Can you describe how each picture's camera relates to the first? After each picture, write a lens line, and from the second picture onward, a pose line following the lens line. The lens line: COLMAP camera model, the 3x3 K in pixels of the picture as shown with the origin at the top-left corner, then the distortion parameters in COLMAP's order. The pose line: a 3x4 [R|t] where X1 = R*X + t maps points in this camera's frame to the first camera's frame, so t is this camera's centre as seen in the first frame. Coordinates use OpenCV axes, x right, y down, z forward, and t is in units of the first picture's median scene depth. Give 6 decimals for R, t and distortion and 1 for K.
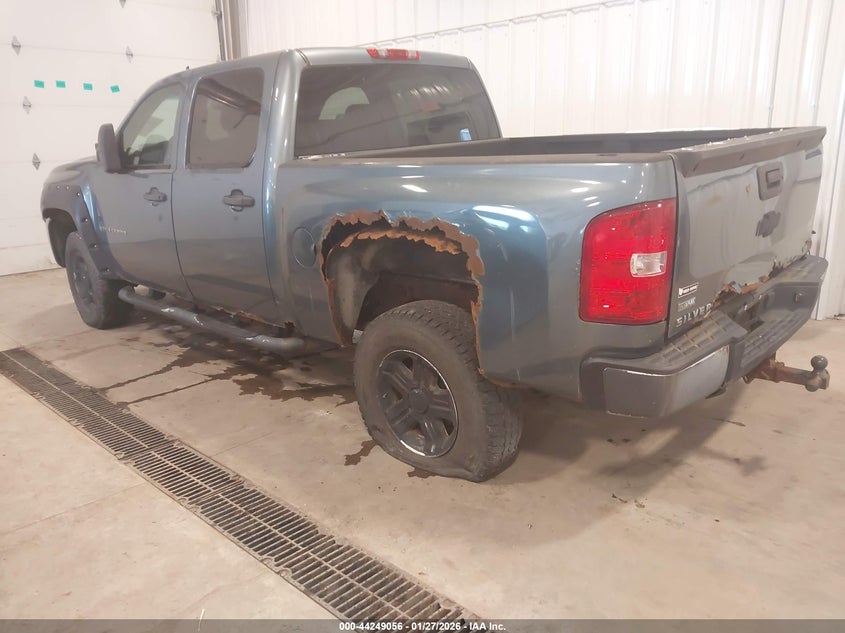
lens RADIAL K [[666.7, 0, 426.2], [0, 666.7, 316.8], [0, 0, 1]] dist [-0.010430, 0.010278]
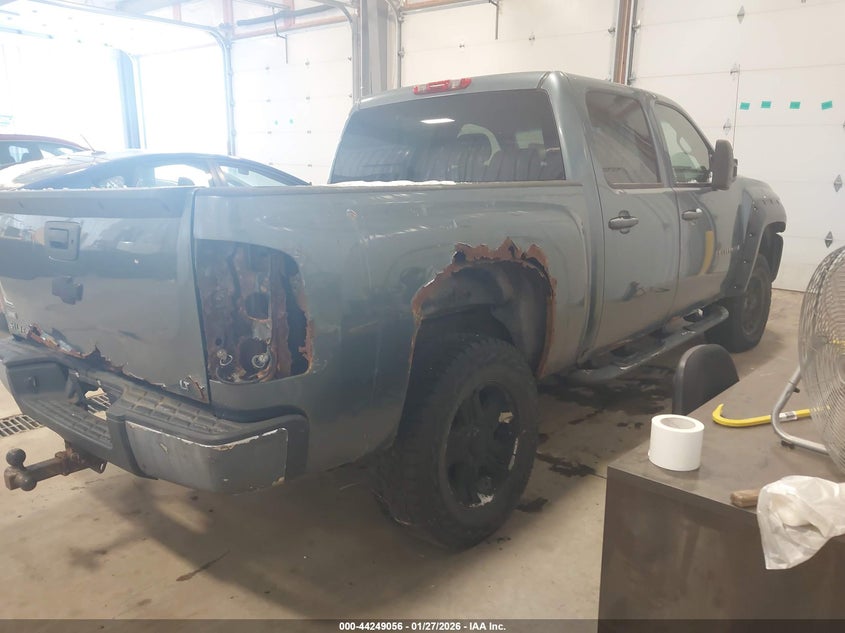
lens RADIAL K [[666.7, 0, 426.2], [0, 666.7, 316.8], [0, 0, 1]] dist [-0.010430, 0.010278]
pose [[0.047139, 0.257714, -0.965071, 0.922590], [-0.266226, 0.934439, 0.236531, -0.291639], [0.962757, 0.245777, 0.112659, 0.908650]]
